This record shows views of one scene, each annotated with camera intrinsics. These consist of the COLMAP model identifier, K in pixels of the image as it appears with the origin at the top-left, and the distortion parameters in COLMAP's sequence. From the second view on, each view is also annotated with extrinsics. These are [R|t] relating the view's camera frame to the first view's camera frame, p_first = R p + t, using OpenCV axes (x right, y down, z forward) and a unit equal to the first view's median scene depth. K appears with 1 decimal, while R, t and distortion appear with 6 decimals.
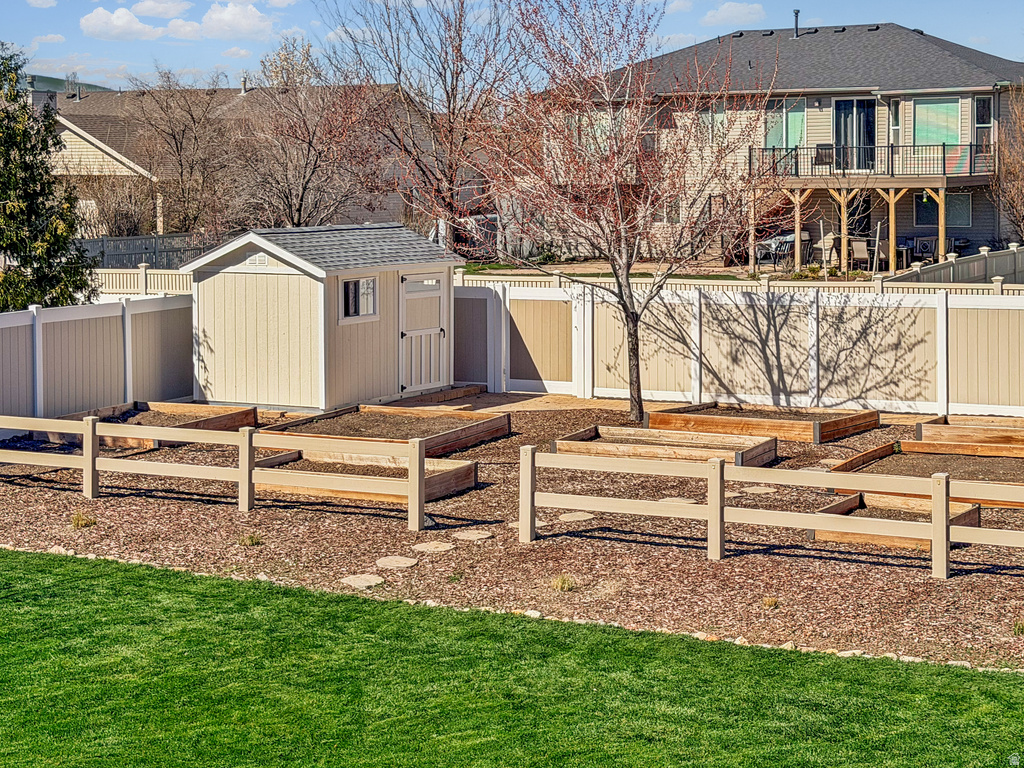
lens RADIAL K [[1953.3, 0, 512.0], [0, 1953.3, 384.0], [0, 0, 1]] dist [0.078294, 0.158551]
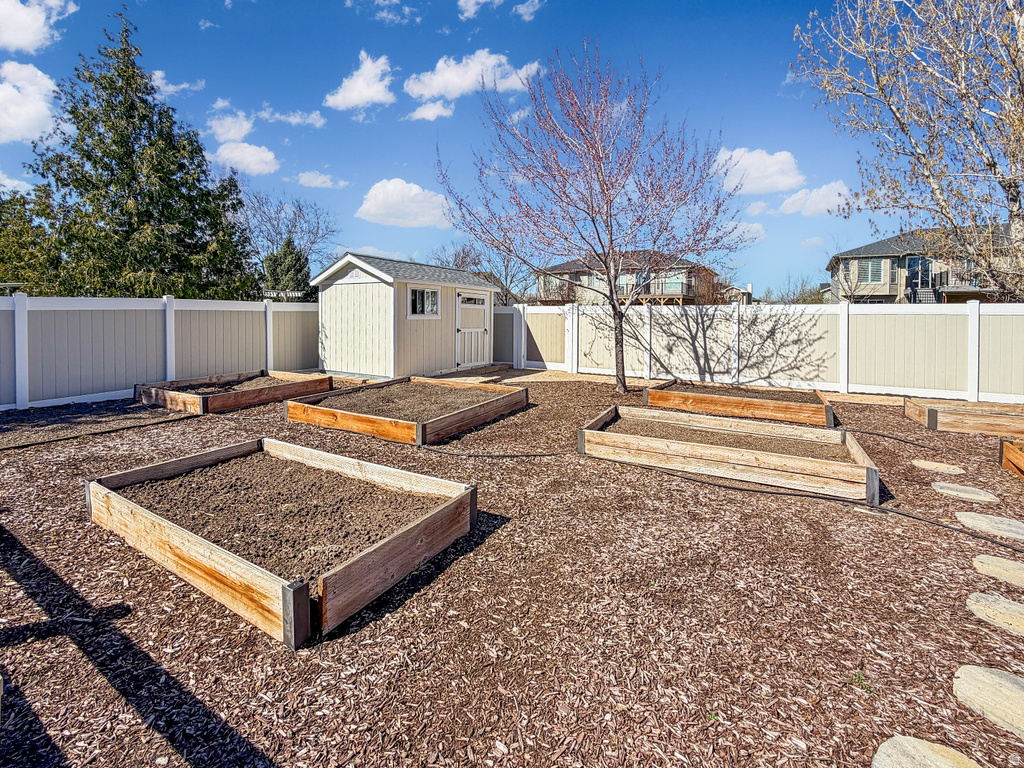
lens RADIAL K [[439.2, 0, 512.0], [0, 439.2, 384.0], [0, 0, 1]] dist [-0.001406, 0.000054]
pose [[0.999434, 0.020636, -0.026553, -0.003093], [-0.019493, 0.998901, 0.042616, 0.001774], [0.027403, -0.042074, 0.998739, 0.669623]]
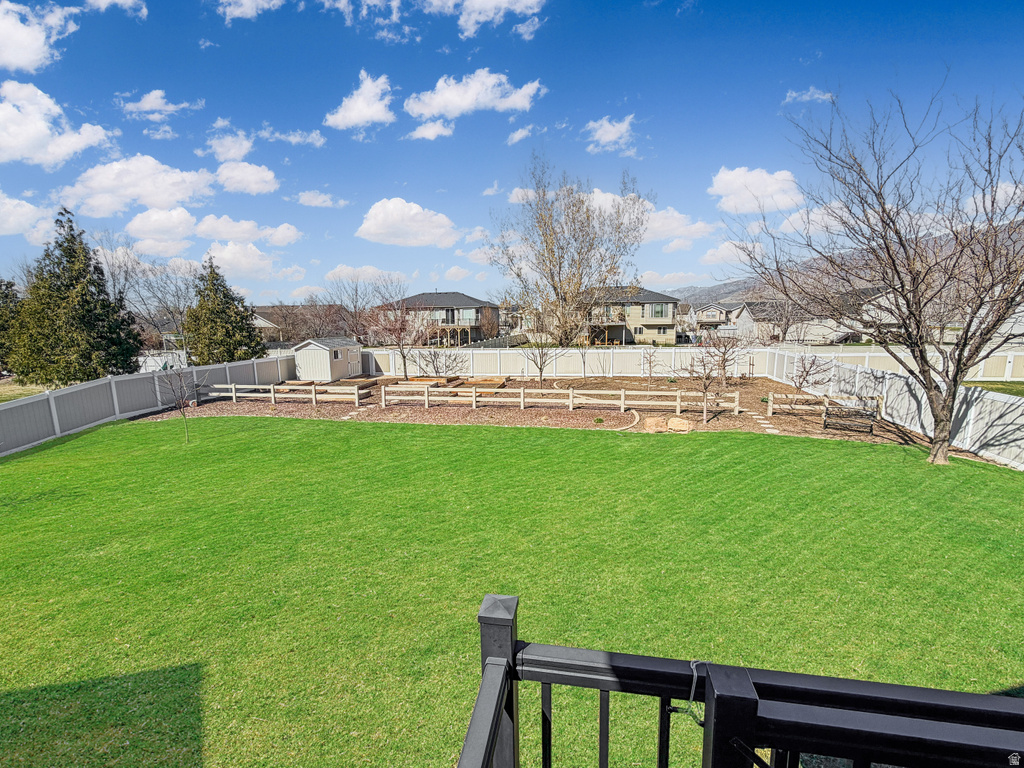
lens RADIAL K [[439.2, 0, 512.0], [0, 439.2, 384.0], [0, 0, 1]] dist [-0.001406, 0.000054]
pose [[0.951336, -0.047158, 0.304526, -0.011776], [0.039390, 0.998724, 0.031608, 0.005180], [-0.305628, -0.018074, 0.951979, -0.031947]]
